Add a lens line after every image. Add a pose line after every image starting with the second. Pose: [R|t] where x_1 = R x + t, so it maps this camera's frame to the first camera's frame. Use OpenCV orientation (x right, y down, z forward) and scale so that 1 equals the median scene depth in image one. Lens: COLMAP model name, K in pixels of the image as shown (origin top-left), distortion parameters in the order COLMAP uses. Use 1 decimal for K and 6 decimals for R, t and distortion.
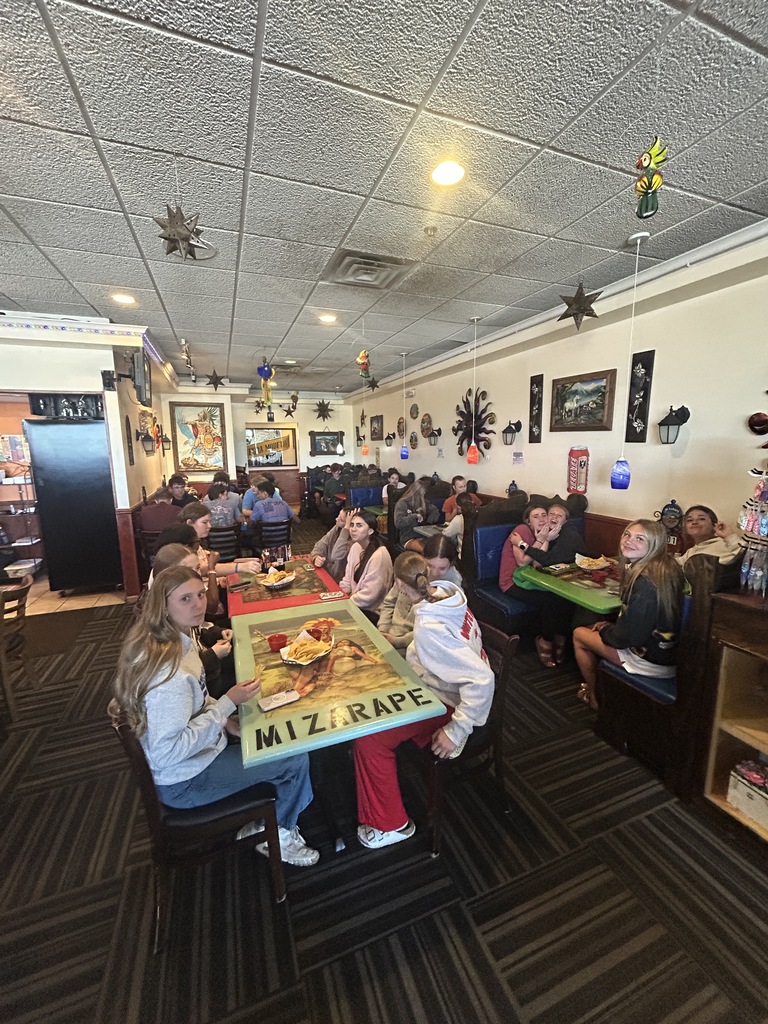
lens RADIAL K [[409.8, 0, 382.0], [0, 409.8, 511.7], [0, 0, 1]] dist [0.000854, 0.000141]
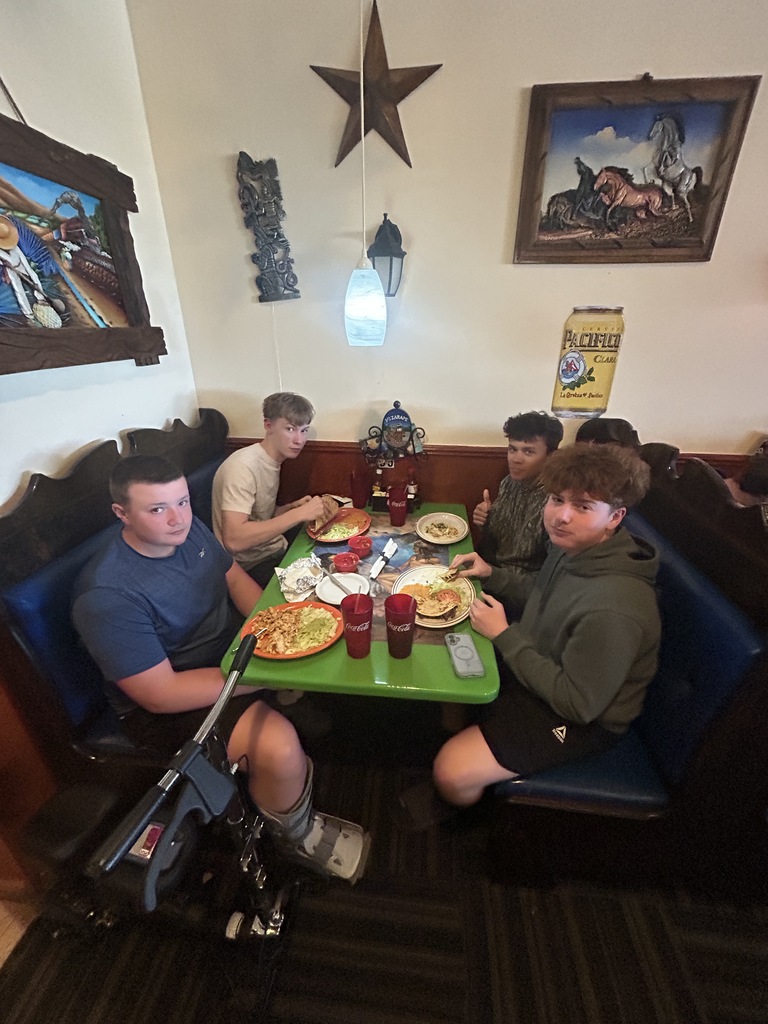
lens RADIAL K [[409.8, 0, 385.9], [0, 409.8, 514.4], [0, 0, 1]] dist [0.000854, 0.000141]
pose [[0.446999, -0.367571, 0.815527, -0.420888], [0.136241, 0.929016, 0.344047, -0.254996], [-0.884098, -0.042680, 0.465348, 1.737082]]
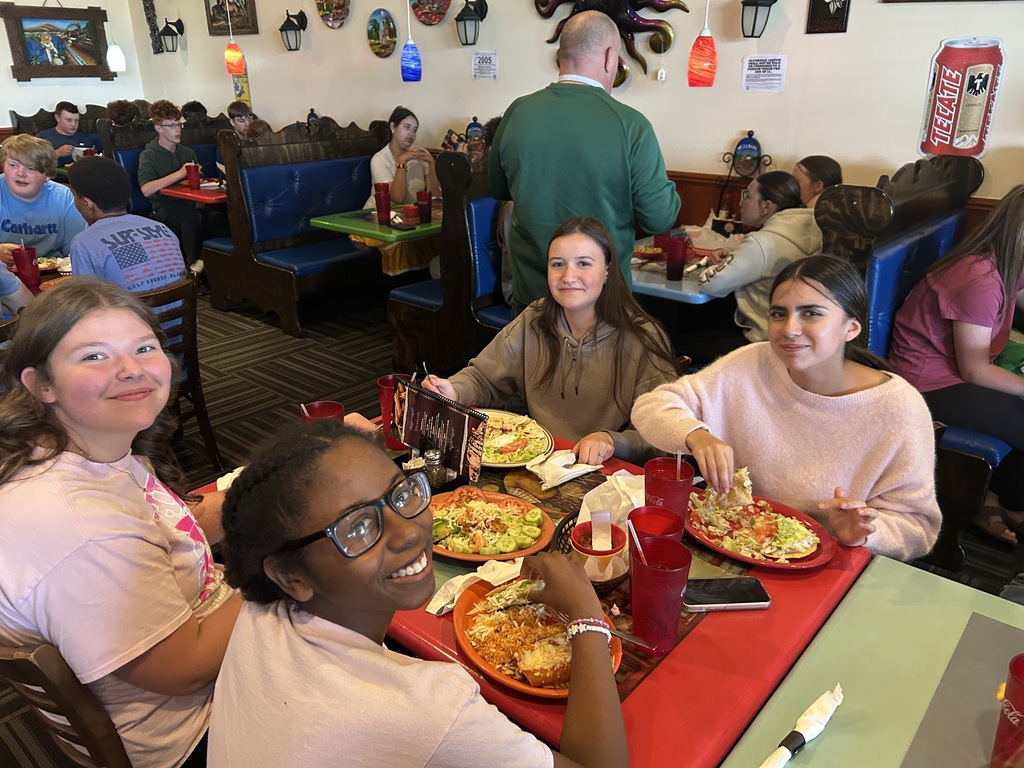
lens RADIAL K [[768.7, 0, 514.3], [0, 768.7, 381.5], [0, 0, 1]] dist [0.020744, -0.007037]
pose [[0.884370, -0.176441, 0.432155, -0.257549], [0.072112, 0.966337, 0.246967, -0.036224], [-0.461183, -0.187246, 0.867323, 0.334543]]
